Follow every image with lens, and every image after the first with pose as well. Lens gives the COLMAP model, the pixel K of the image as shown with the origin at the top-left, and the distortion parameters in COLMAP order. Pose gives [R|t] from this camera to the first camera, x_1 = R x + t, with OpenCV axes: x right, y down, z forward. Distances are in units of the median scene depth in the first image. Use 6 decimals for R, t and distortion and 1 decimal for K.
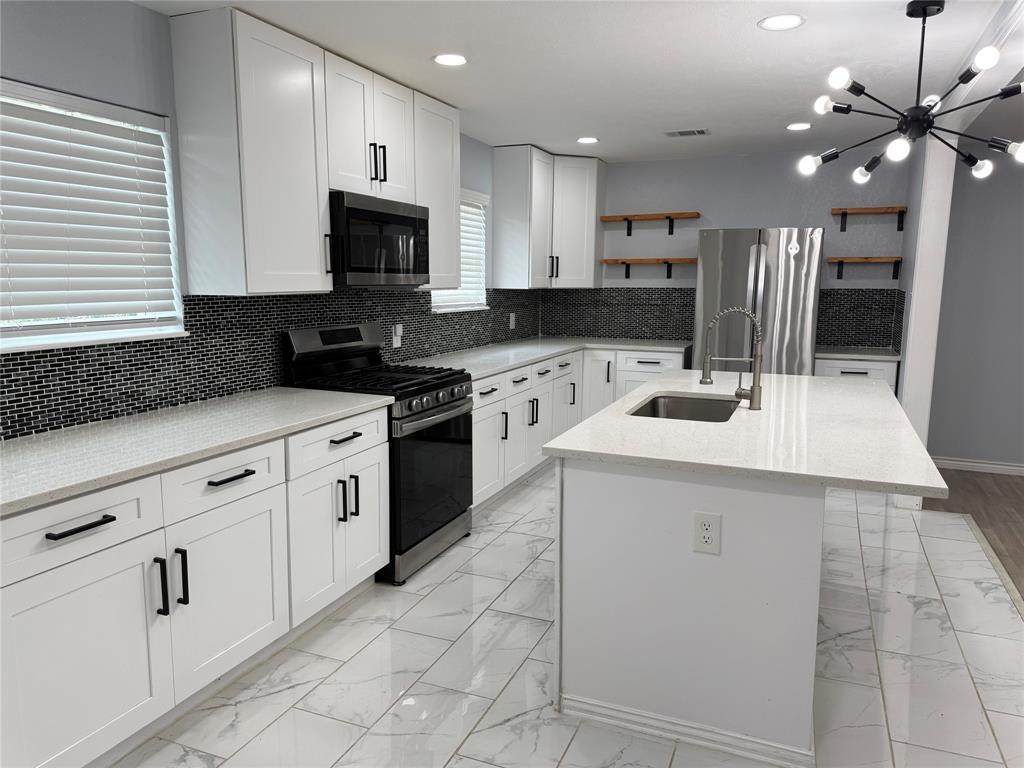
lens RADIAL K [[720.5, 0, 513.8], [0, 720.5, 388.2], [0, 0, 1]] dist [0.035458, -0.025021]
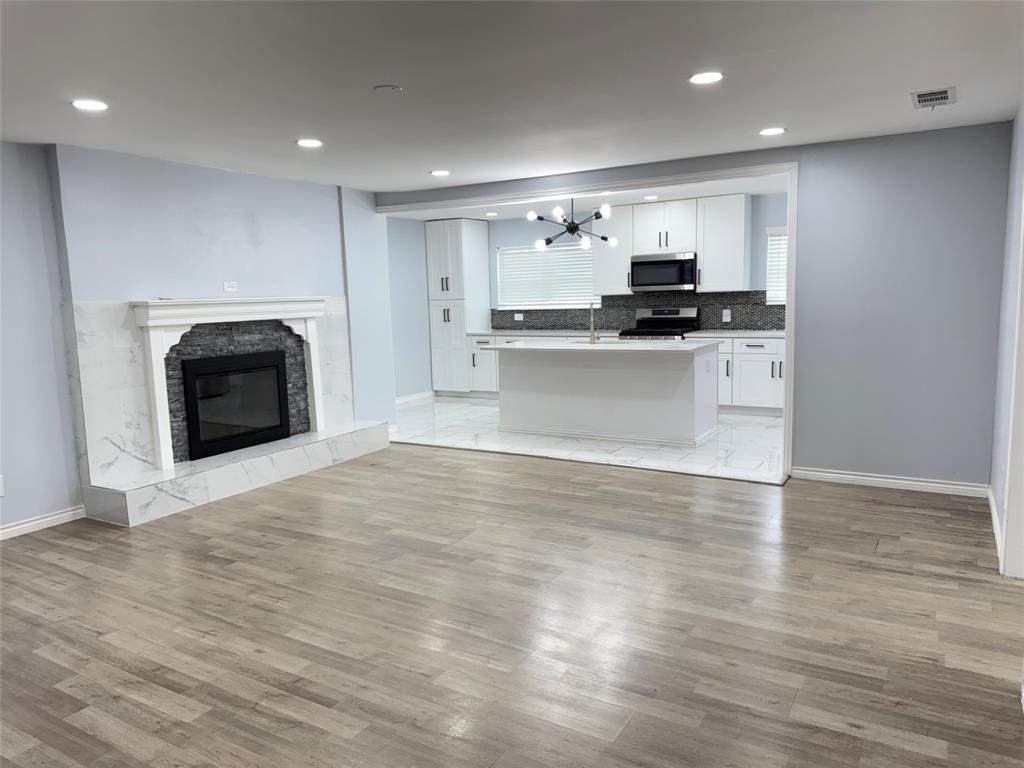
lens RADIAL K [[720.5, 0, 509.7], [0, 720.5, 386.3], [0, 0, 1]] dist [0.035458, -0.025021]
pose [[-0.135324, 0.132772, -0.981865, 2.265101], [-0.118565, 0.981690, 0.149089, -0.130752], [0.983682, 0.136590, -0.117104, 0.841577]]
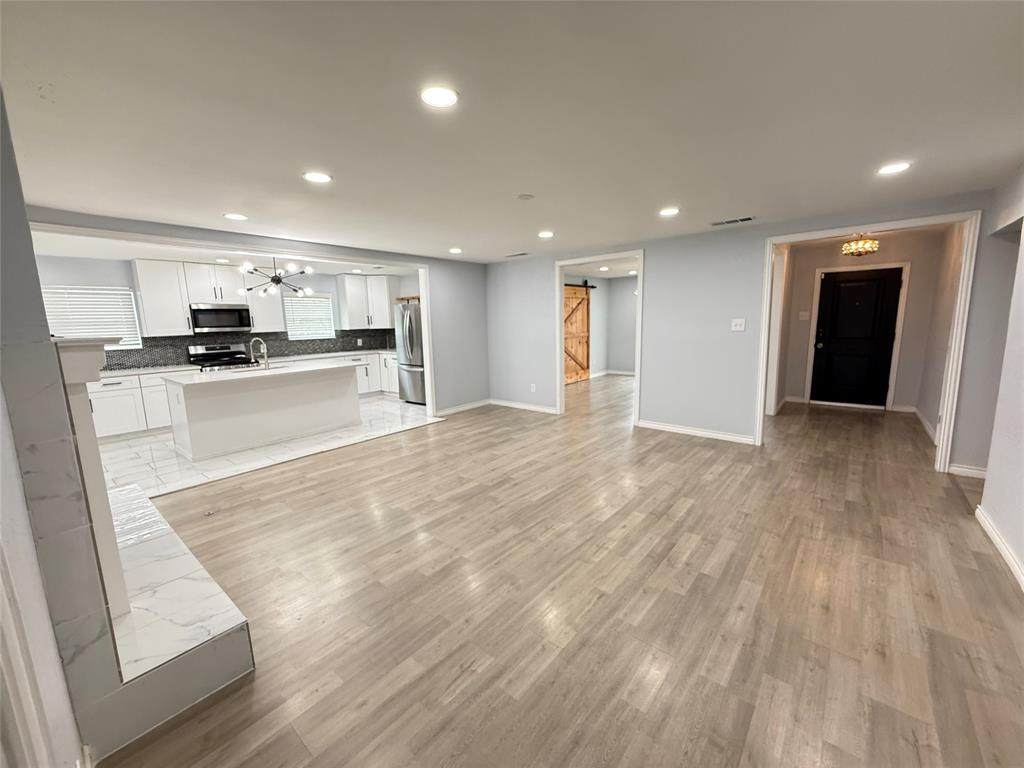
lens RADIAL K [[407.5, 0, 508.8], [0, 407.5, 385.8], [0, 0, 1]] dist [0.001991, -0.000257]
pose [[0.956153, 0.022055, -0.292035, 1.537981], [-0.017267, 0.999671, 0.018963, 0.035543], [0.292357, -0.013088, 0.956220, -0.329640]]
